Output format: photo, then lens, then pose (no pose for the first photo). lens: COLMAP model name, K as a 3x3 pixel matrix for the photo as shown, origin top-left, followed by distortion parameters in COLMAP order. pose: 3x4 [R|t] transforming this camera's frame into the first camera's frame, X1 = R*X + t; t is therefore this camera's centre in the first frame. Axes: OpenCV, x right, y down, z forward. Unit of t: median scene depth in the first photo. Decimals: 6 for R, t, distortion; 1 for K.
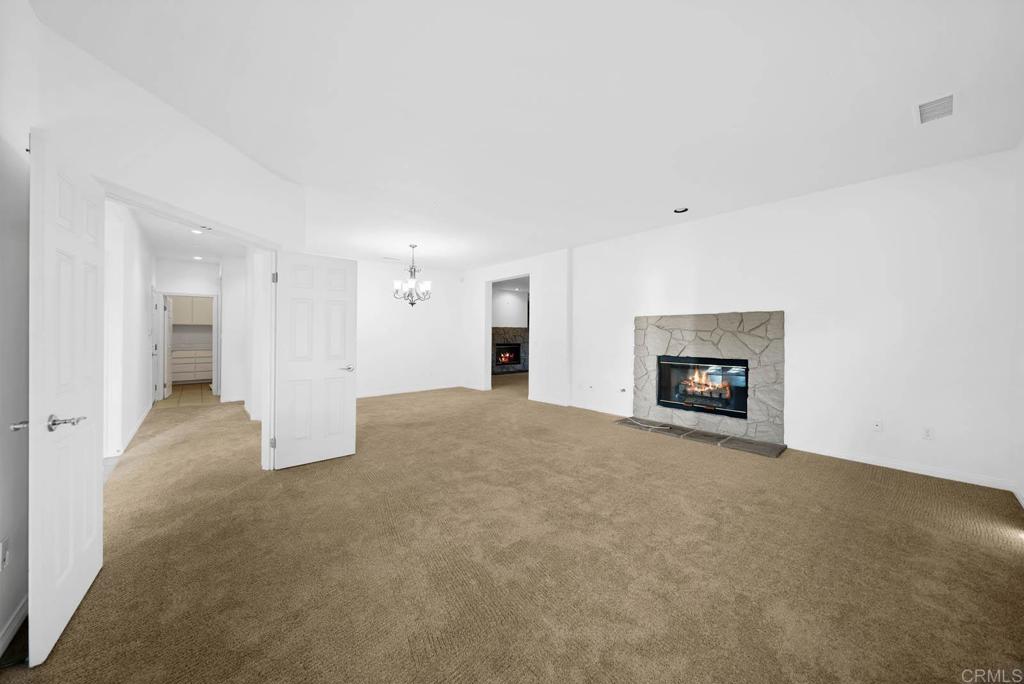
lens RADIAL K [[351.9, 0, 502.0], [0, 351.9, 336.5], [0, 0, 1]] dist [-0.000514, 0.000105]
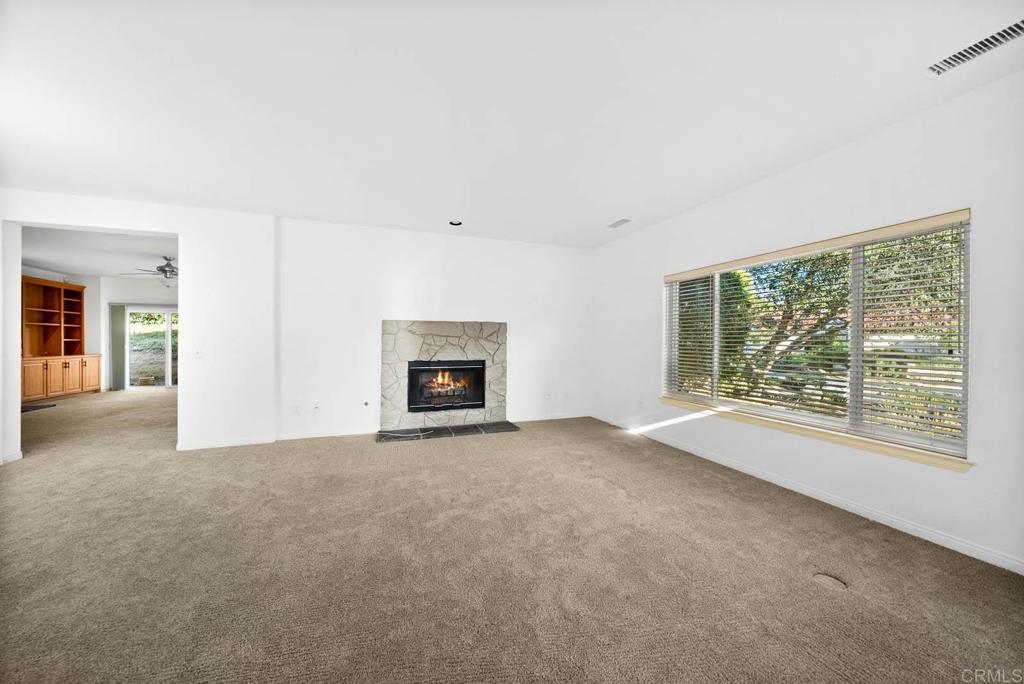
lens RADIAL K [[351.9, 0, 504.5], [0, 351.9, 345.1], [0, 0, 1]] dist [-0.000514, 0.000105]
pose [[0.364156, -0.013296, 0.931243, -0.394983], [0.000147, 0.999899, 0.014218, -0.004561], [-0.931338, -0.005041, 0.364121, 0.430150]]
